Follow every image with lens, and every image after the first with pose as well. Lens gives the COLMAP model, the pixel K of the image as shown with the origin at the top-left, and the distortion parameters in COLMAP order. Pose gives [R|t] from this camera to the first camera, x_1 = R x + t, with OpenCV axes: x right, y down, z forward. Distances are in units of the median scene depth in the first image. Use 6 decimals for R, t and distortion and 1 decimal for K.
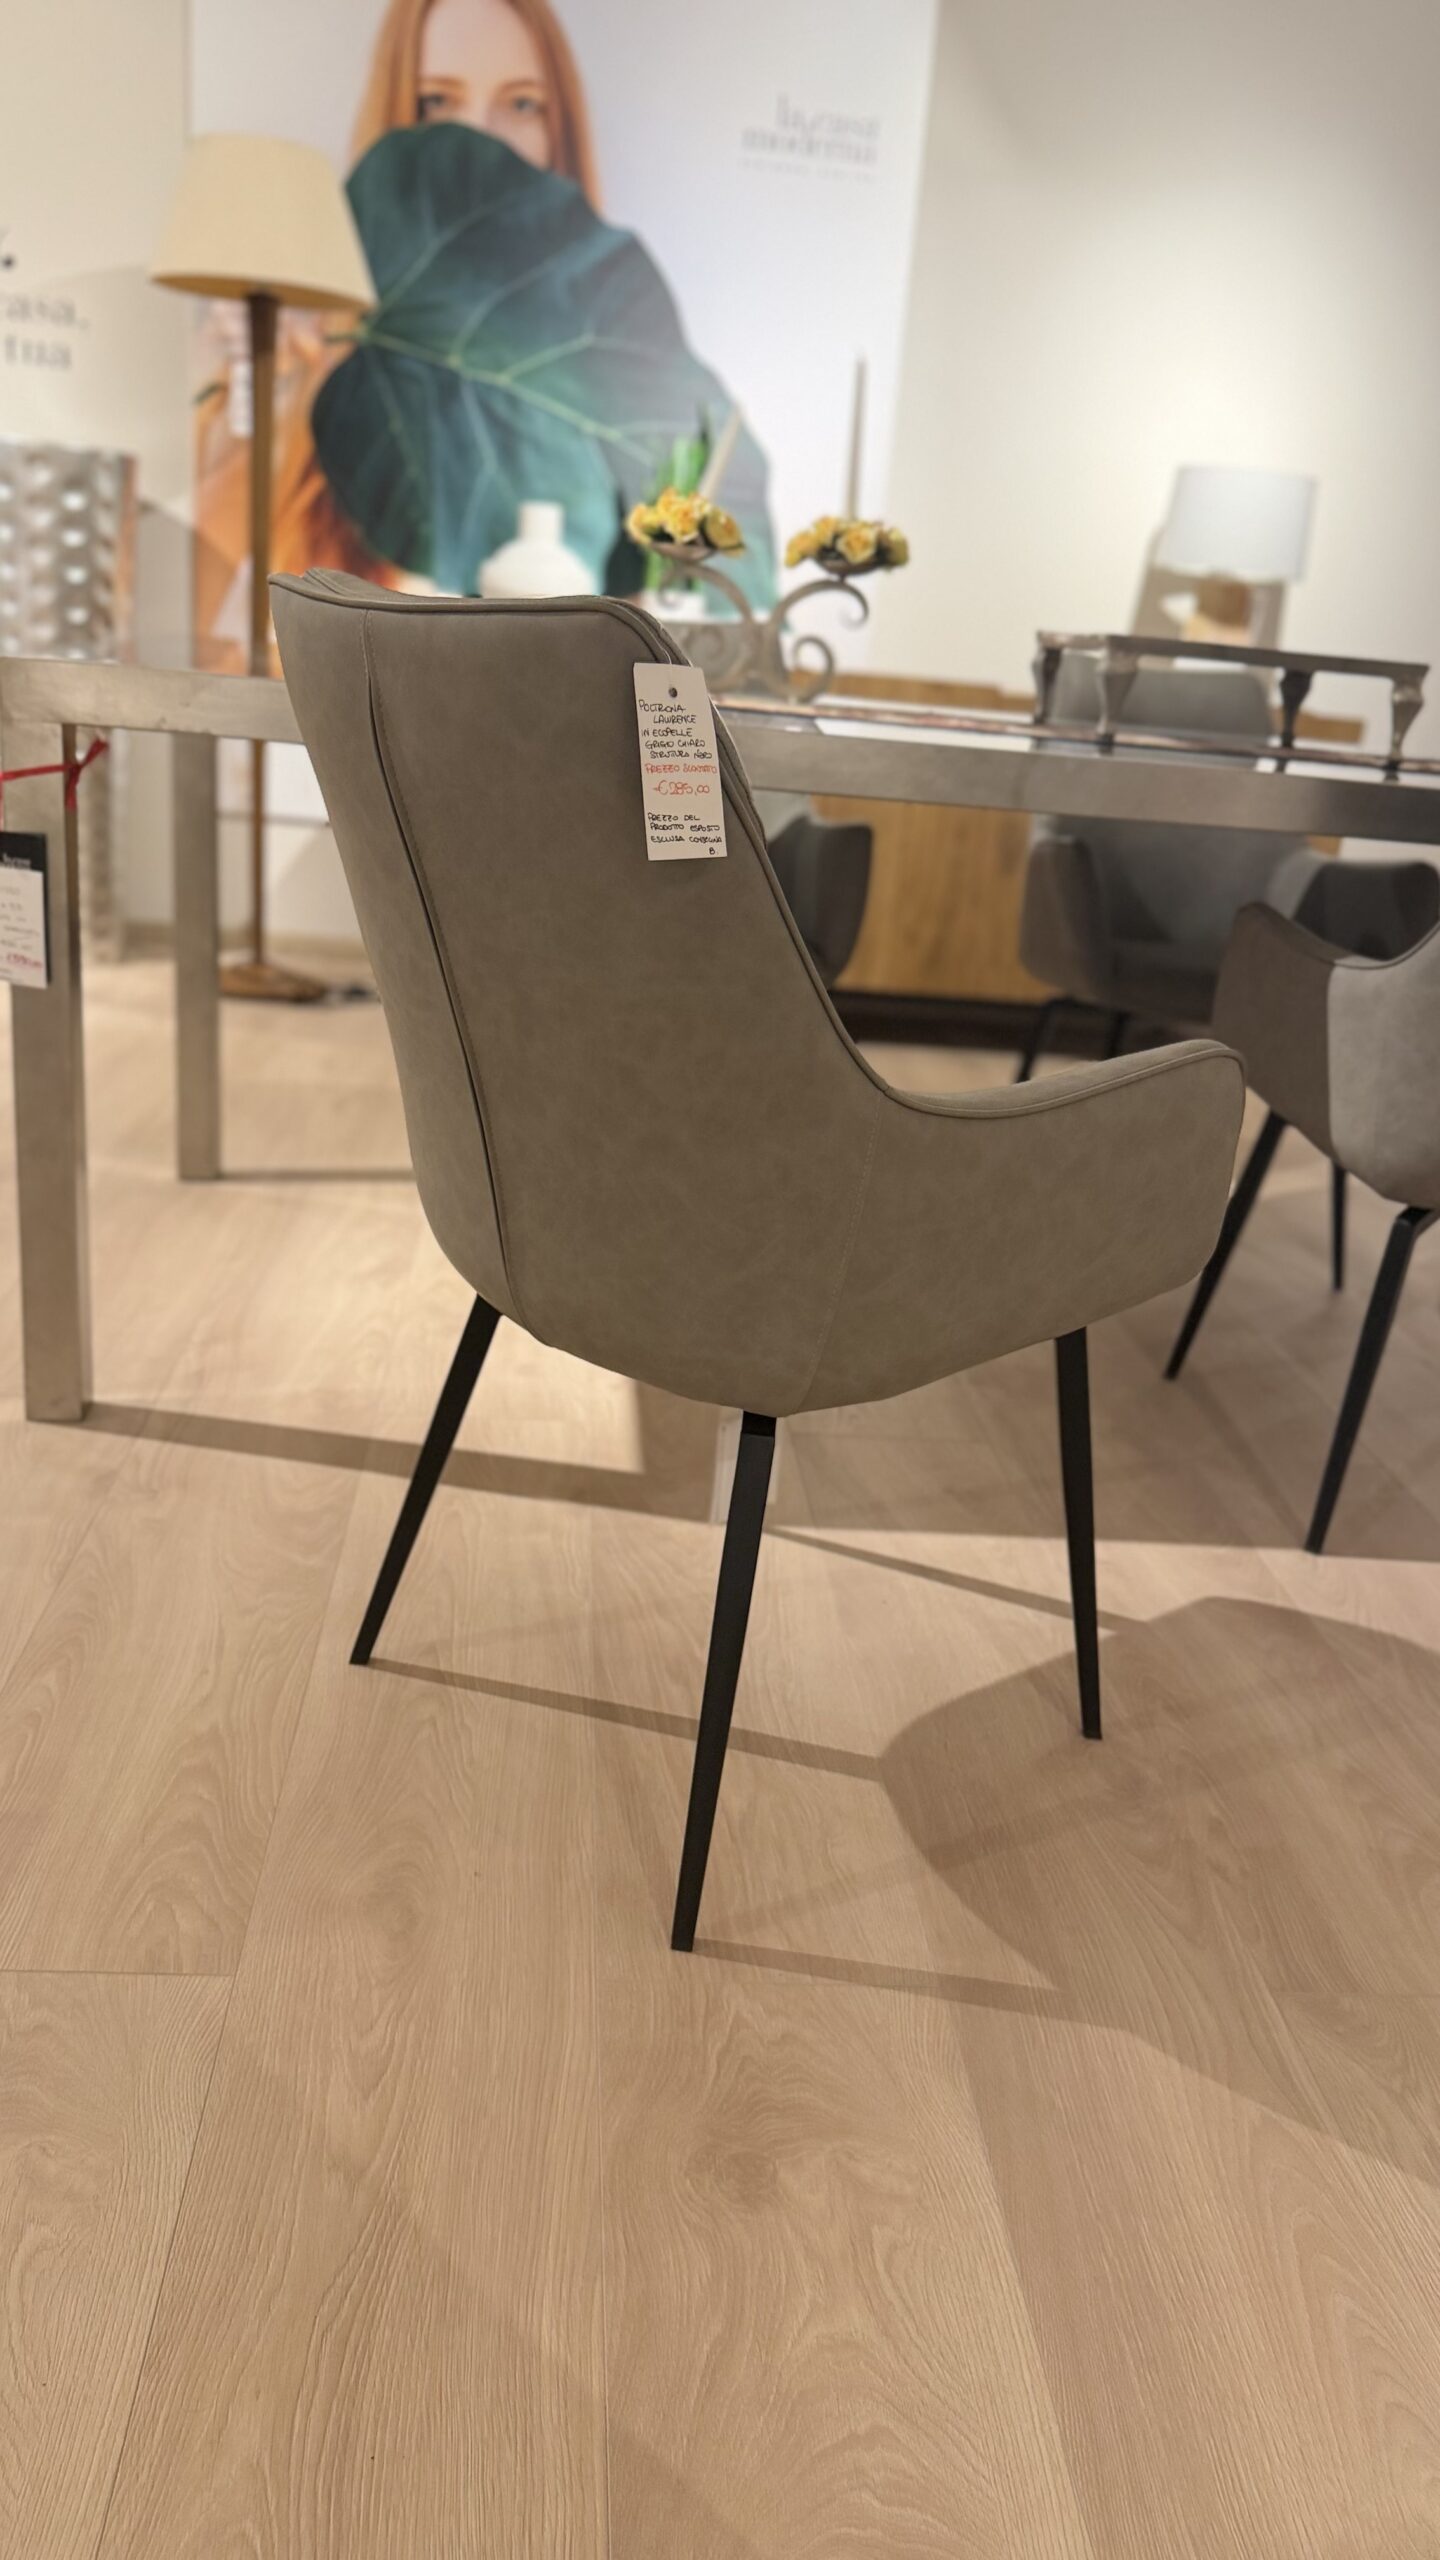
lens RADIAL K [[1856.5, 0, 714.5], [0, 1856.5, 1256.6], [0, 0, 1]] dist [-0.005055, -0.032780]
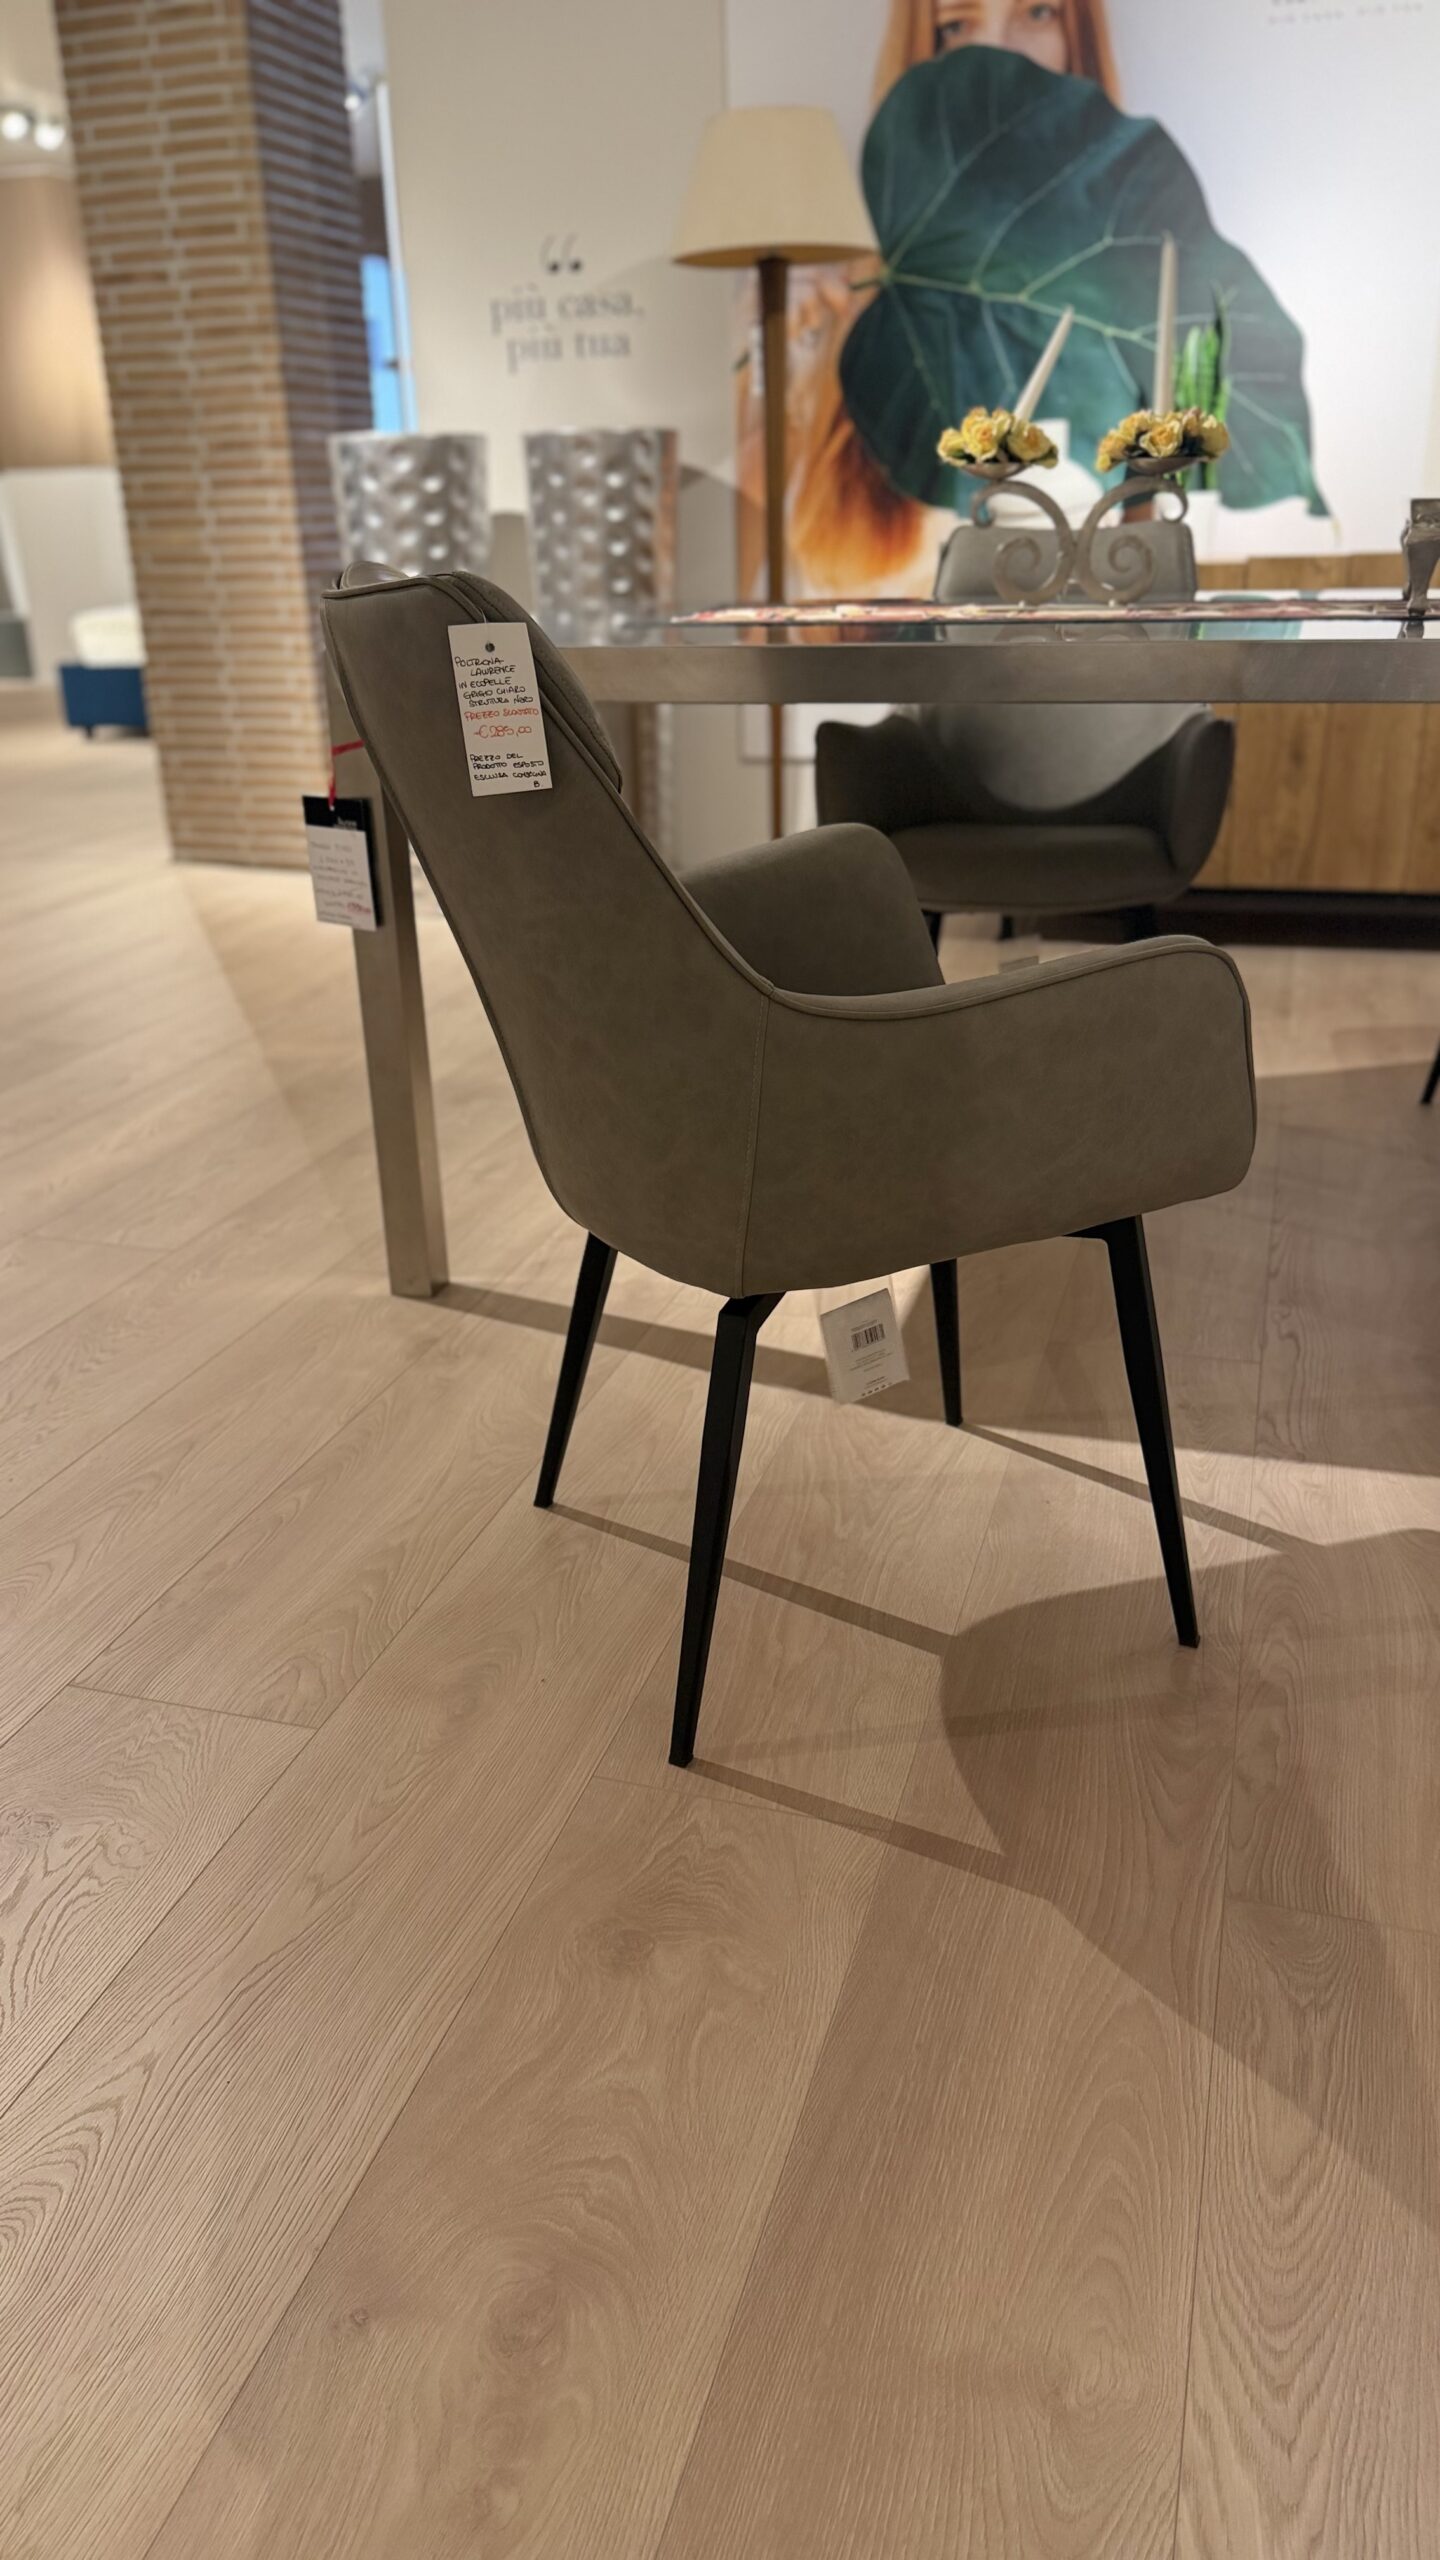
lens RADIAL K [[1856.5, 0, 719.9], [0, 1856.5, 1301.3], [0, 0, 1]] dist [-0.005055, -0.032780]
pose [[0.913268, 0.042921, -0.405091, 0.329548], [-0.019050, 0.997846, 0.062778, 0.014429], [0.406913, -0.049616, 0.912118, -0.006148]]
